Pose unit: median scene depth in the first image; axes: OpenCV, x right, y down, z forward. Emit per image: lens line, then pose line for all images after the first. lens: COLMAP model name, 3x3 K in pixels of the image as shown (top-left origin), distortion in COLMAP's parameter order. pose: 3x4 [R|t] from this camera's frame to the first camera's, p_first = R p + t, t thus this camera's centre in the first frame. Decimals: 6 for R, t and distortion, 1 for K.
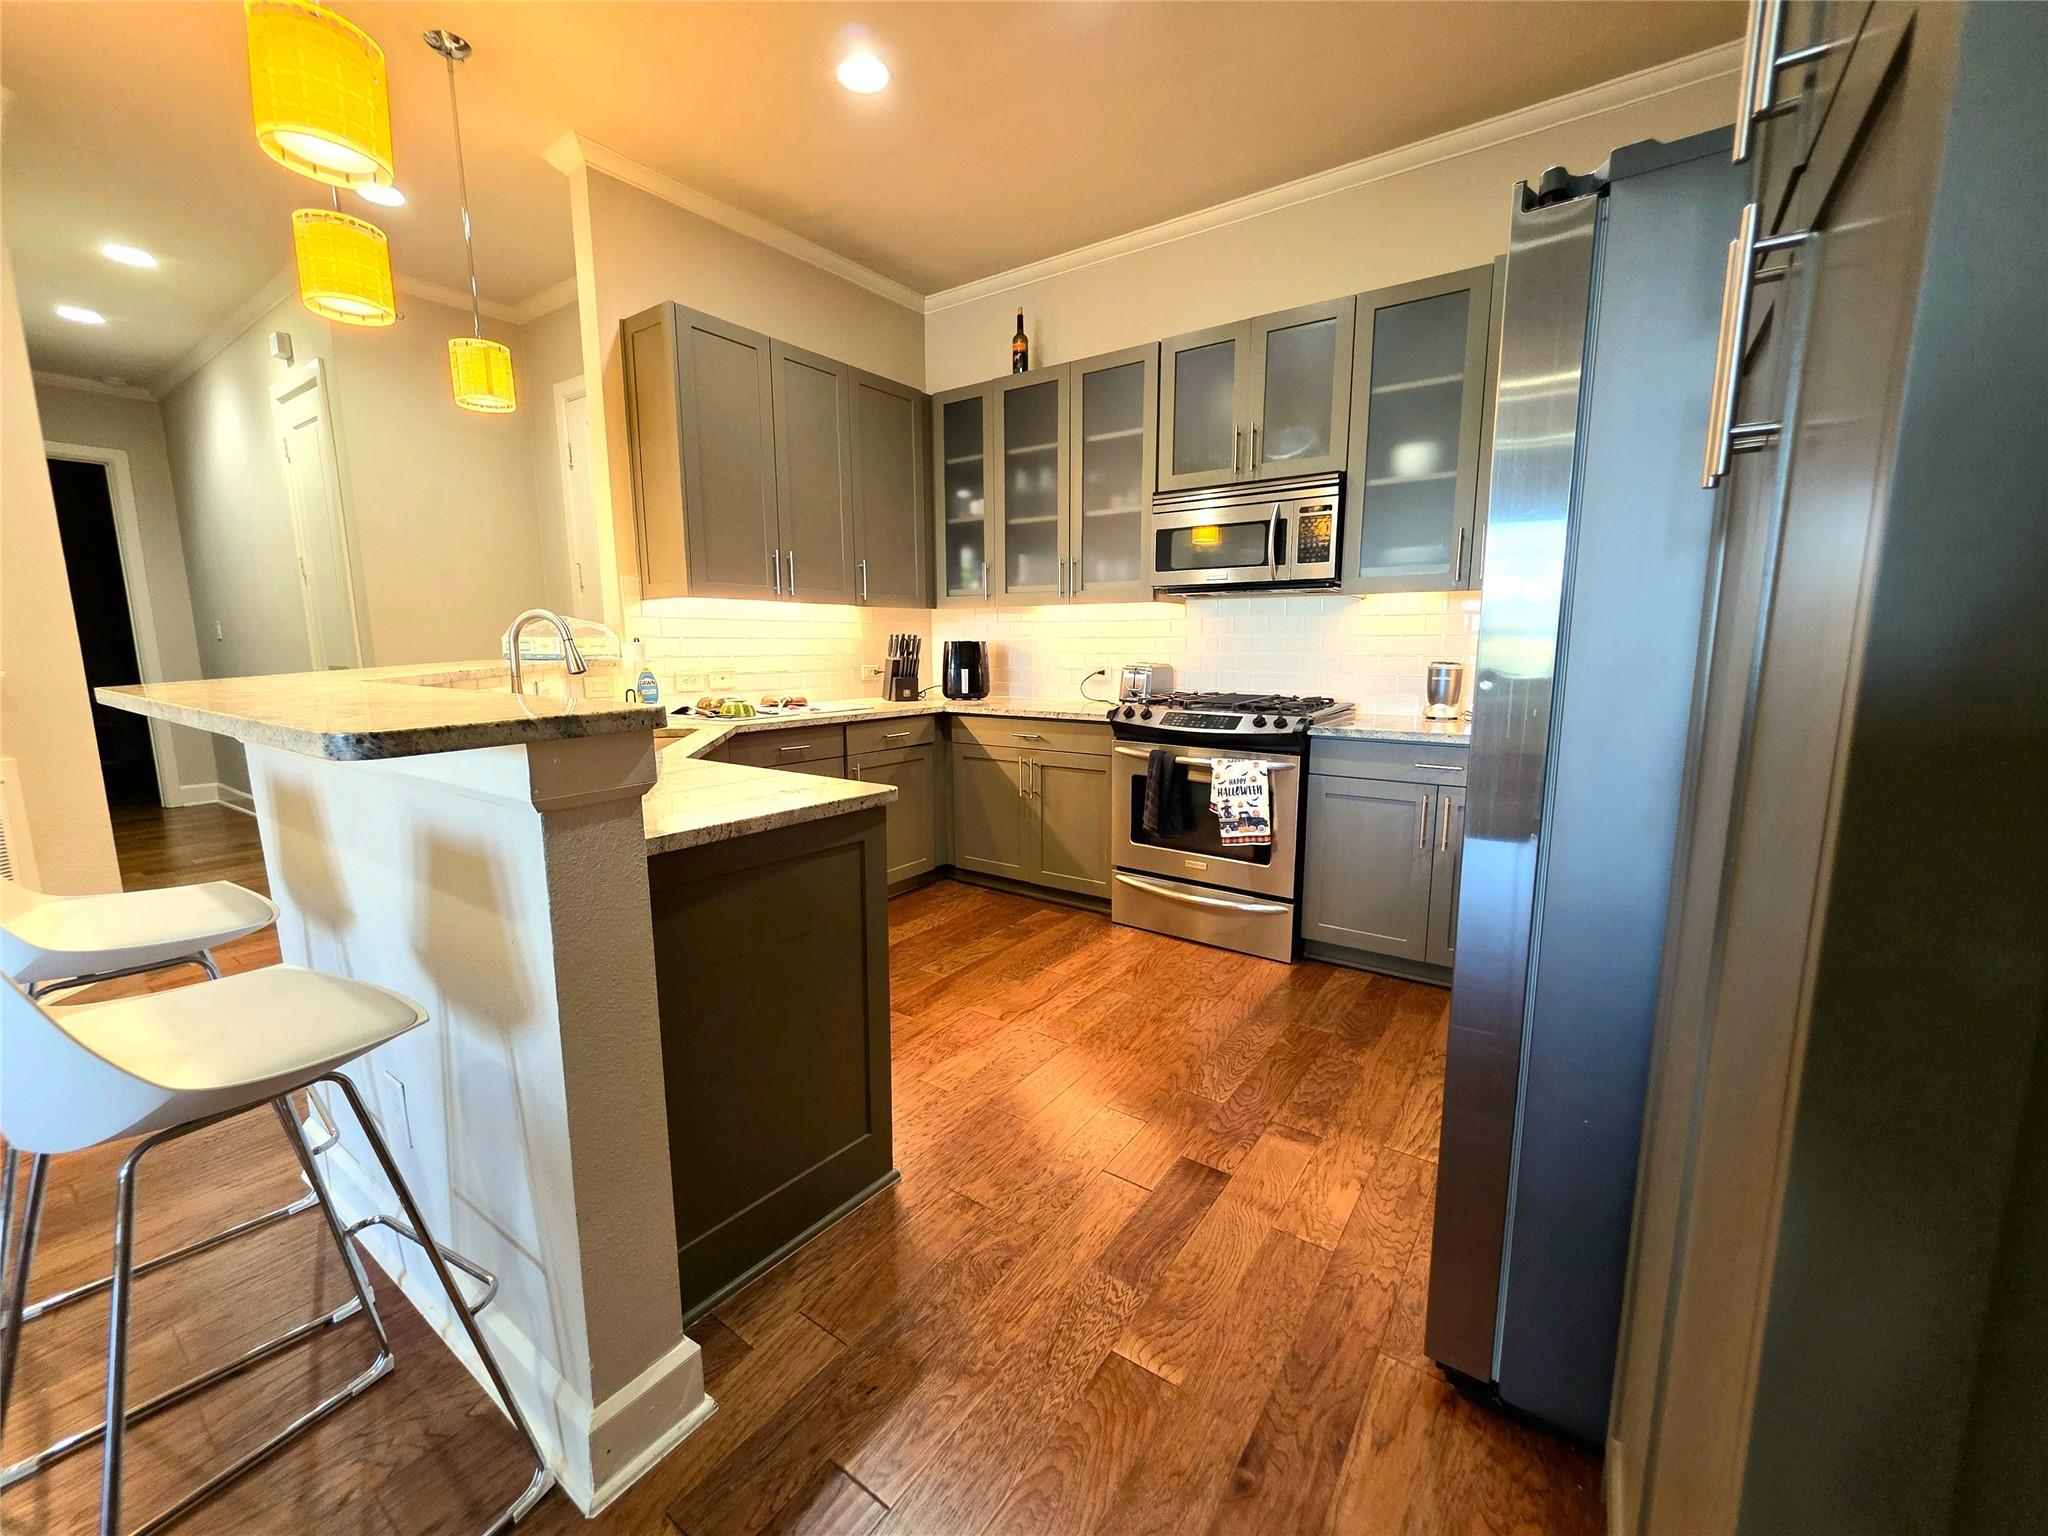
lens RADIAL K [[821.5, 0, 1034.1], [0, 821.5, 764.6], [0, 0, 1]] dist [0.003775, -0.000672]
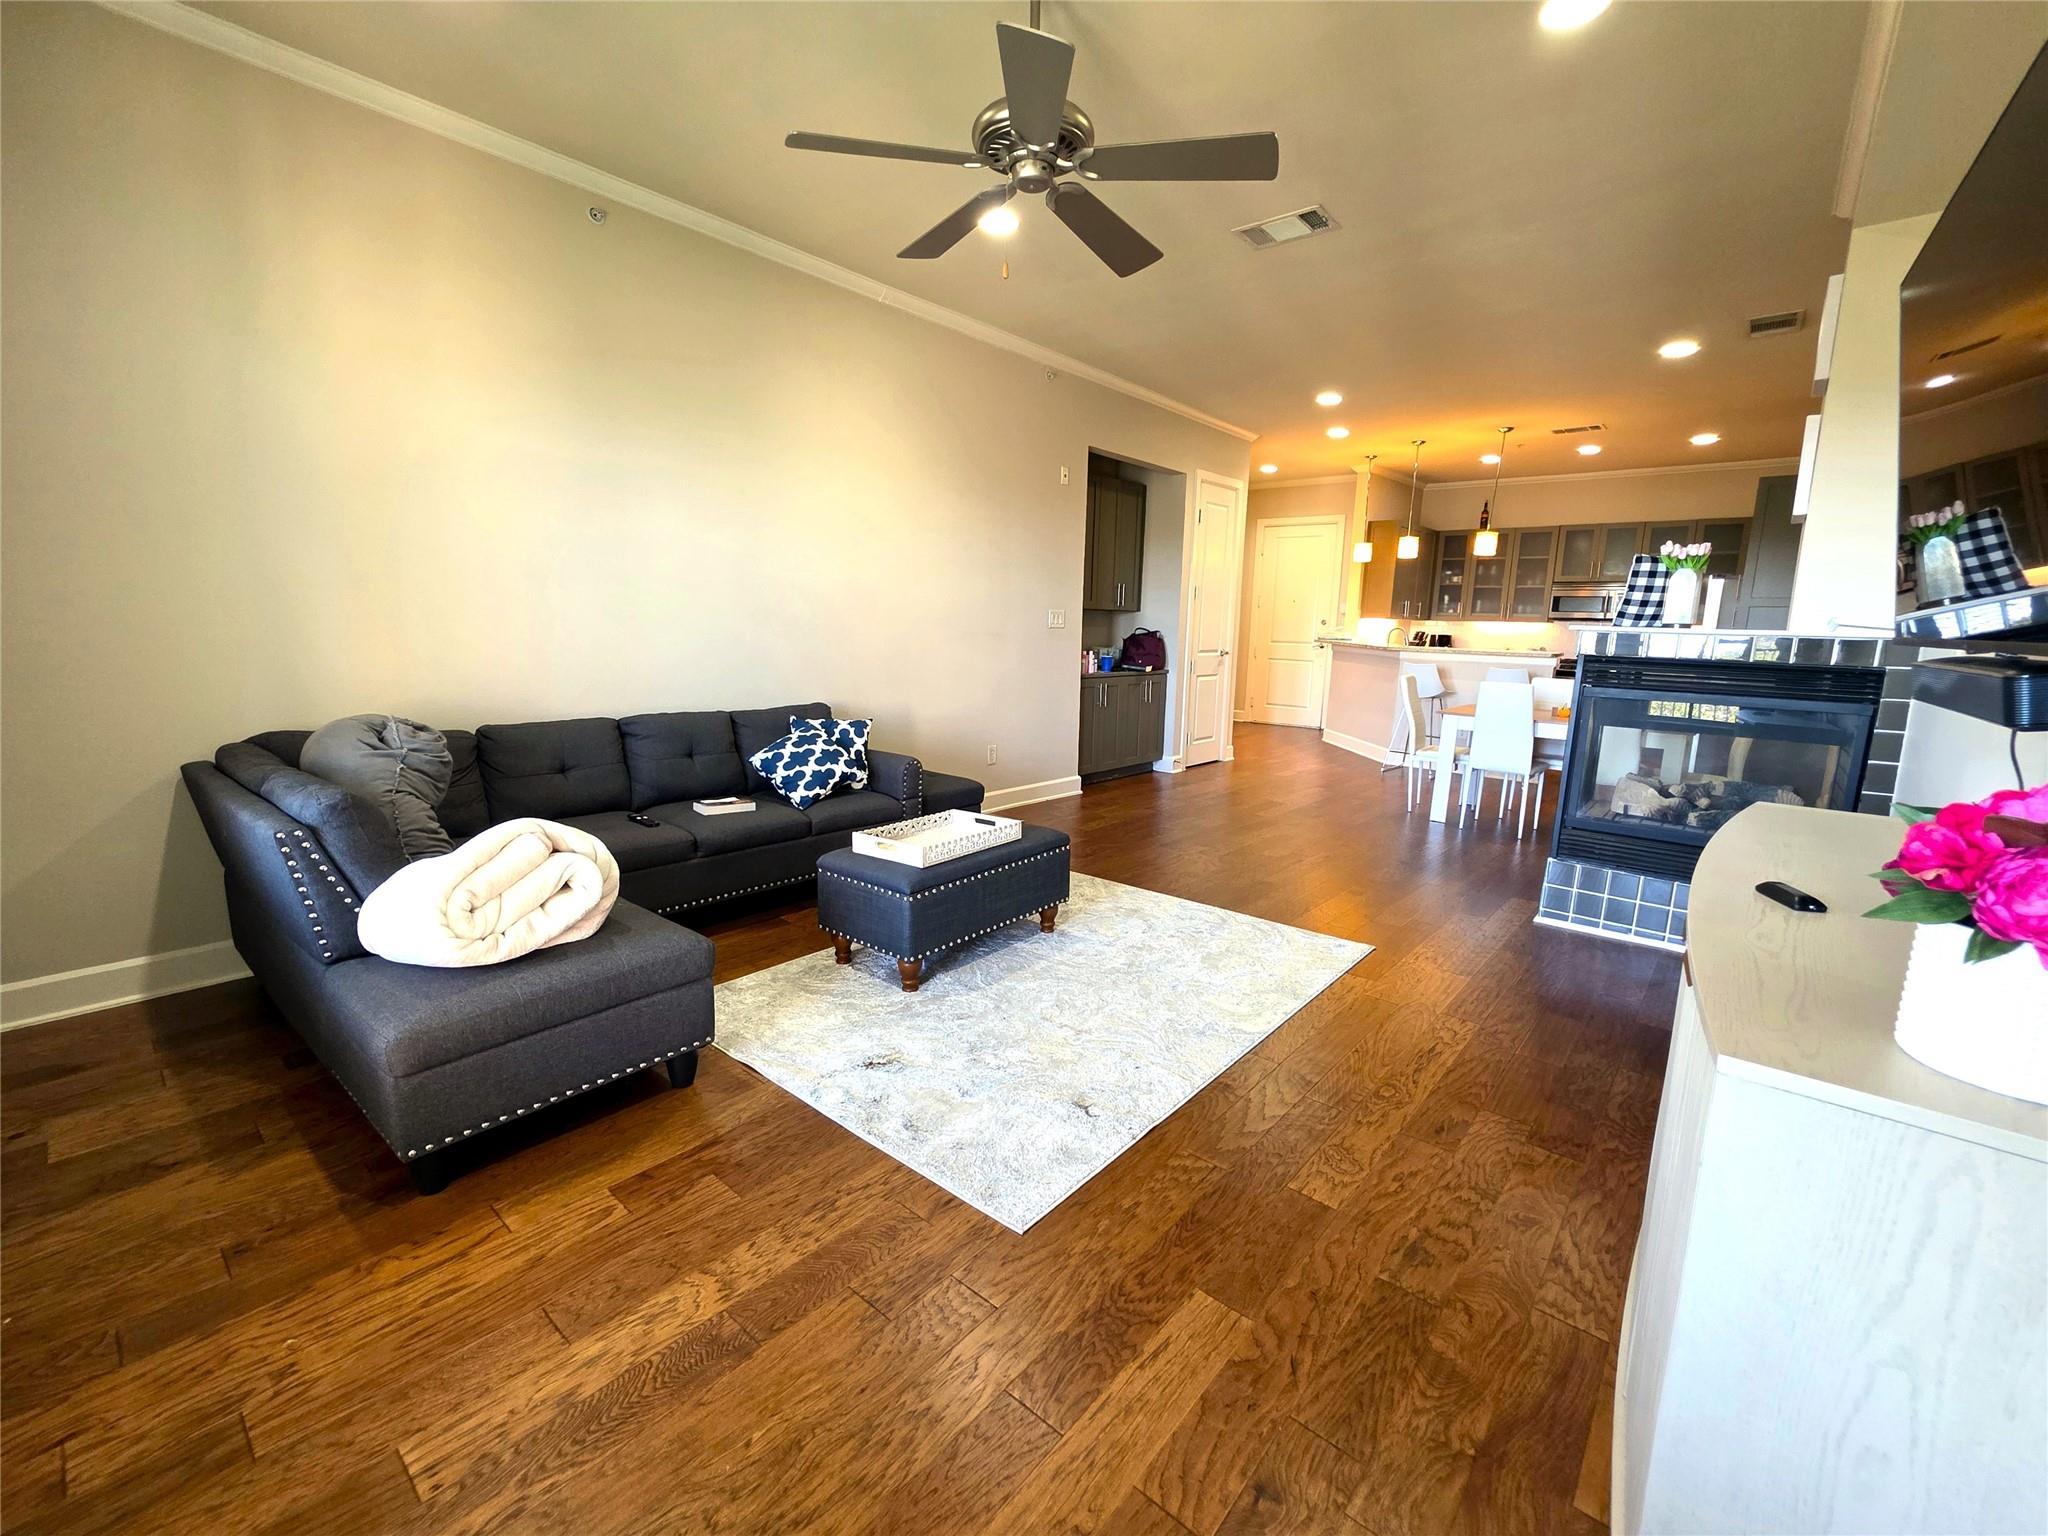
lens RADIAL K [[821.5, 0, 1036.2], [0, 821.5, 757.3], [0, 0, 1]] dist [0.003775, -0.000672]
pose [[0.993867, 0.034736, -0.104985, -1.256945], [-0.031463, 0.998971, 0.032674, 0.207661], [0.106012, -0.029171, 0.993937, -1.898527]]
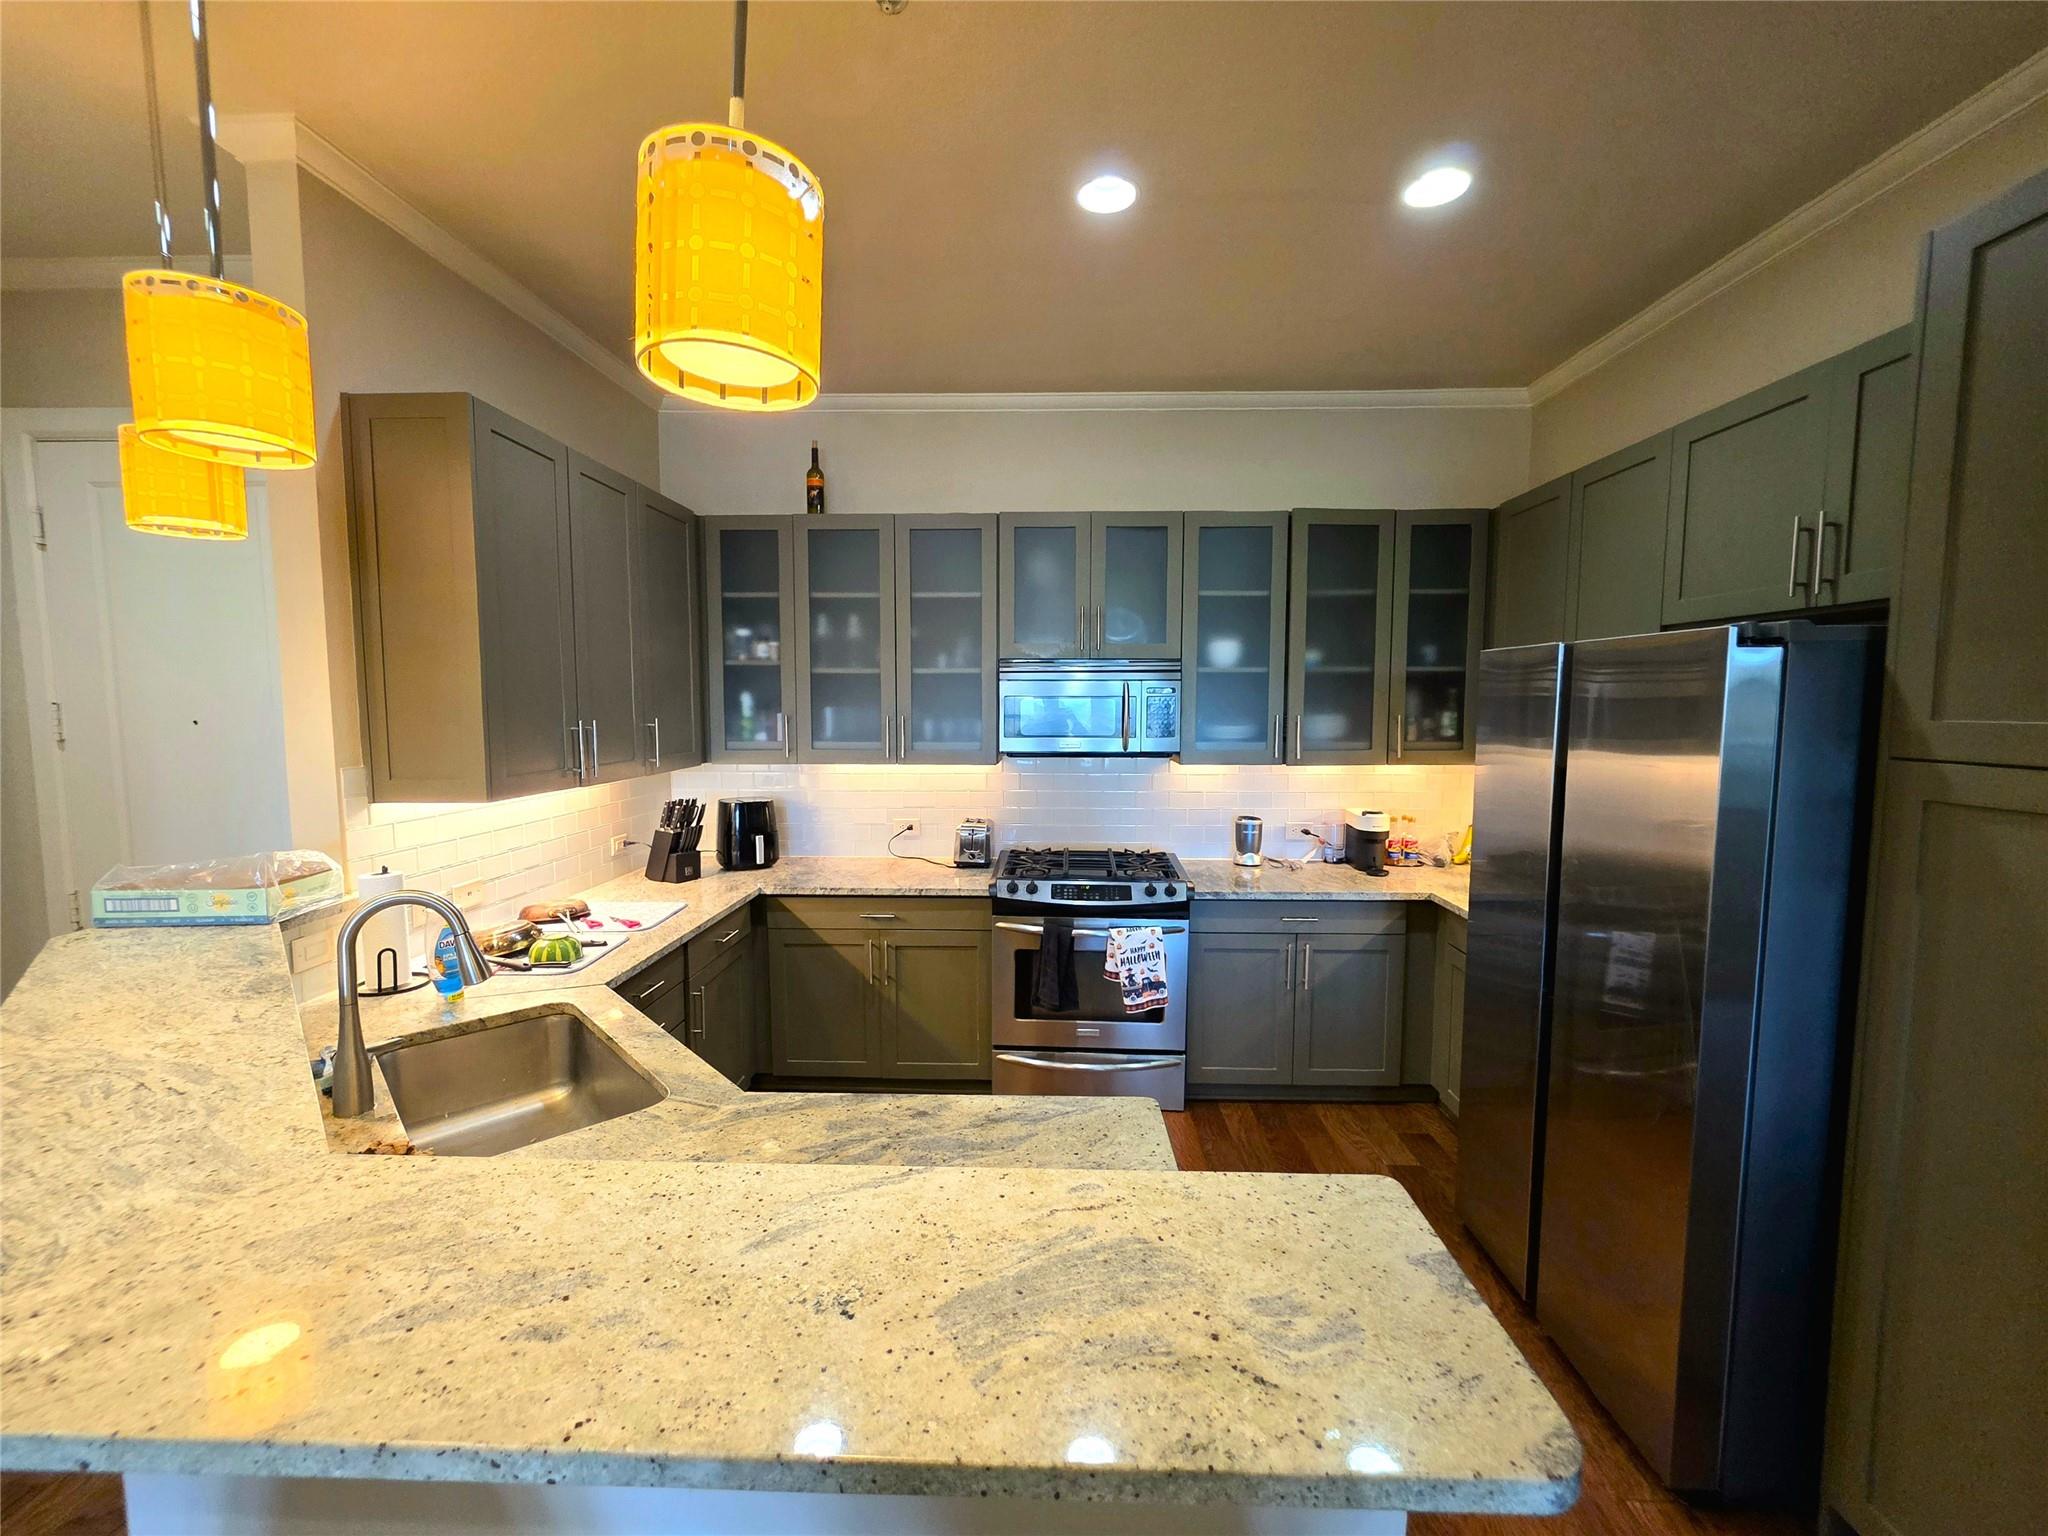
lens RADIAL K [[821.5, 0, 1030.4], [0, 821.5, 769.7], [0, 0, 1]] dist [0.003775, -0.000672]
pose [[0.839125, -0.042343, 0.542287, -0.381585], [0.078120, 0.996011, -0.043110, -0.155537], [-0.538299, 0.078538, 0.839086, 0.155238]]
